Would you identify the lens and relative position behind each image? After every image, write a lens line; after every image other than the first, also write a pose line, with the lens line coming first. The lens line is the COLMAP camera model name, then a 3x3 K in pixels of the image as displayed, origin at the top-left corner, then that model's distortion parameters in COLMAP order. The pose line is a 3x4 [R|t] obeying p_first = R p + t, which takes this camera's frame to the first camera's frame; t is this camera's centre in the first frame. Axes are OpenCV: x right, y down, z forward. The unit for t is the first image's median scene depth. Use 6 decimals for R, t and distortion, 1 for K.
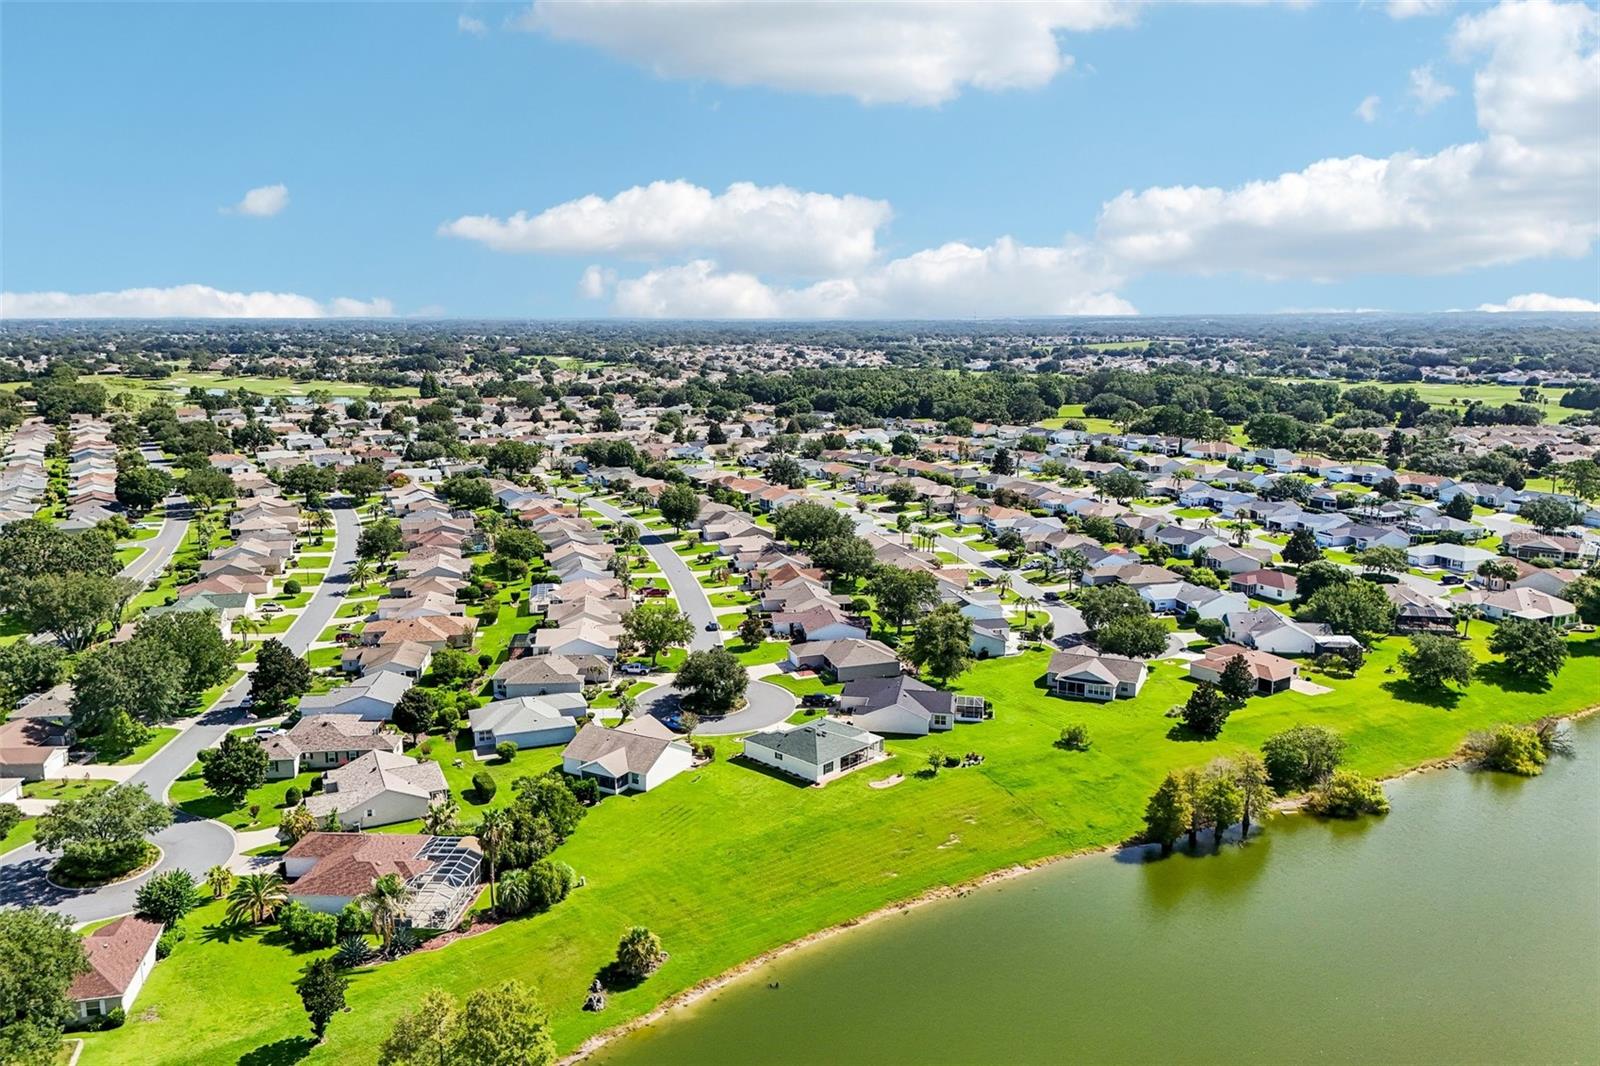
lens RADIAL K [[1161.6, 0, 823.6], [0, 1161.6, 535.4], [0, 0, 1]] dist [0.066315, -0.081603]
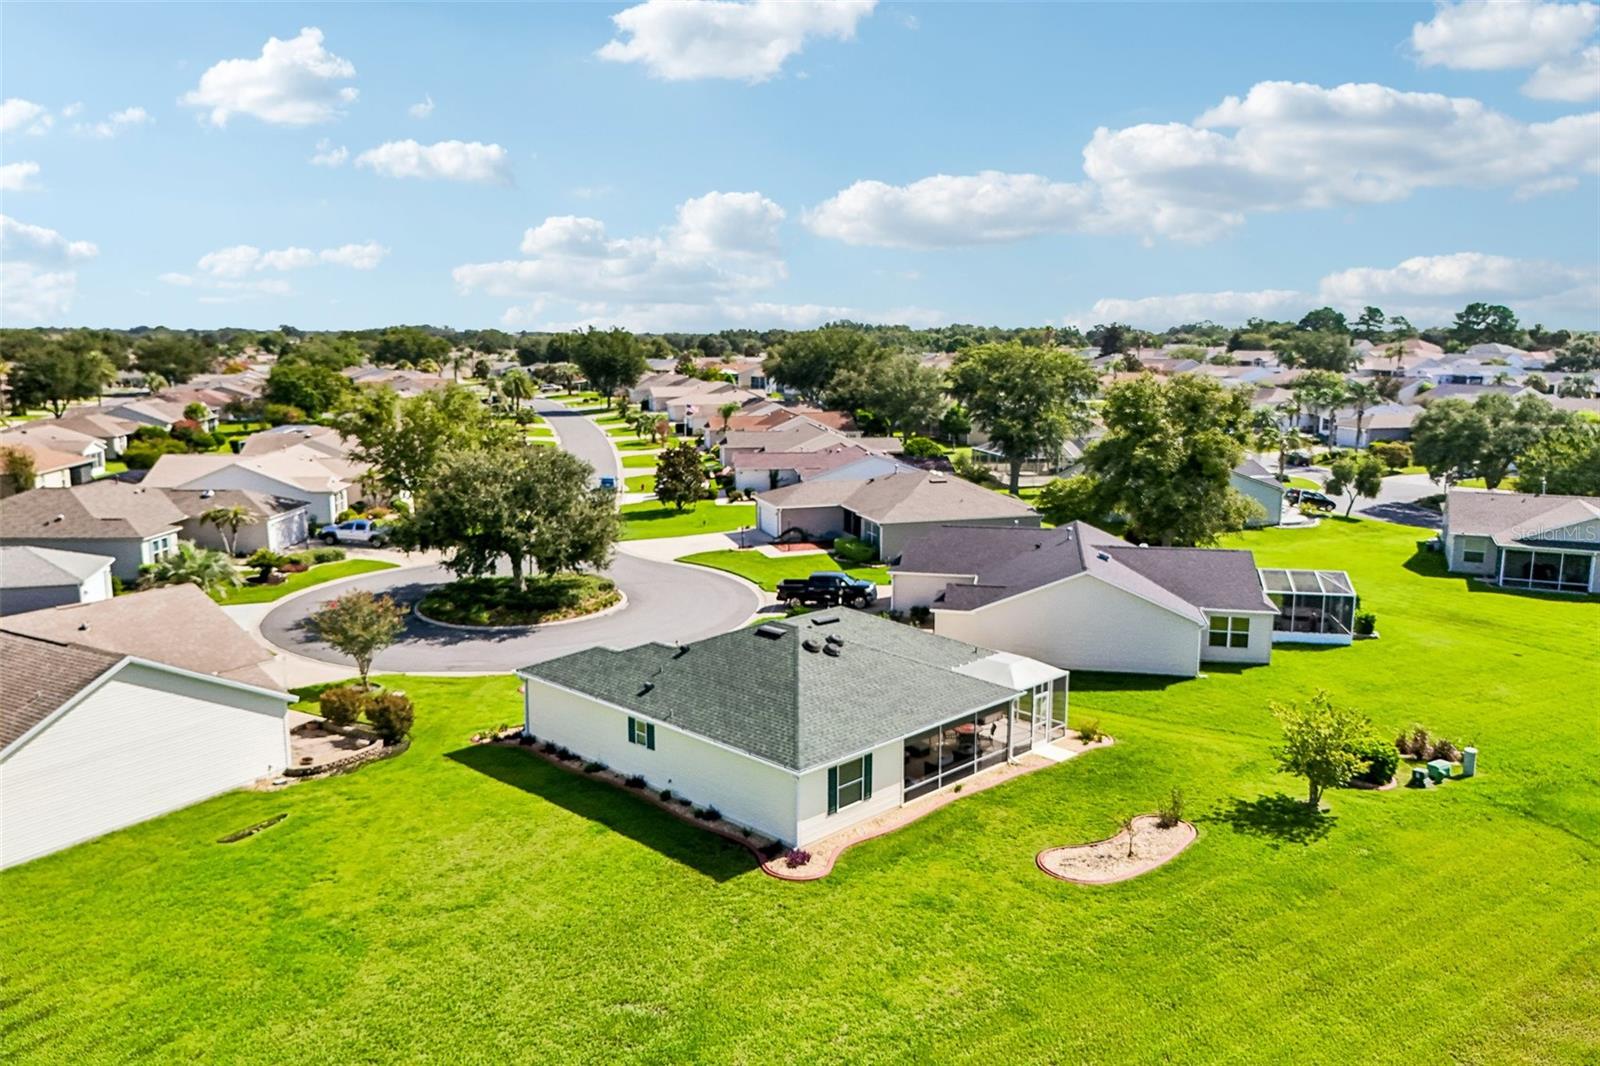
lens RADIAL K [[1161.6, 0, 823.6], [0, 1161.6, 535.4], [0, 0, 1]] dist [0.066315, -0.081603]
pose [[0.999664, 0.005637, -0.025310, 0.004064], [-0.006321, 0.999615, -0.027033, 0.144502], [0.025148, 0.027184, 0.999314, 0.708109]]
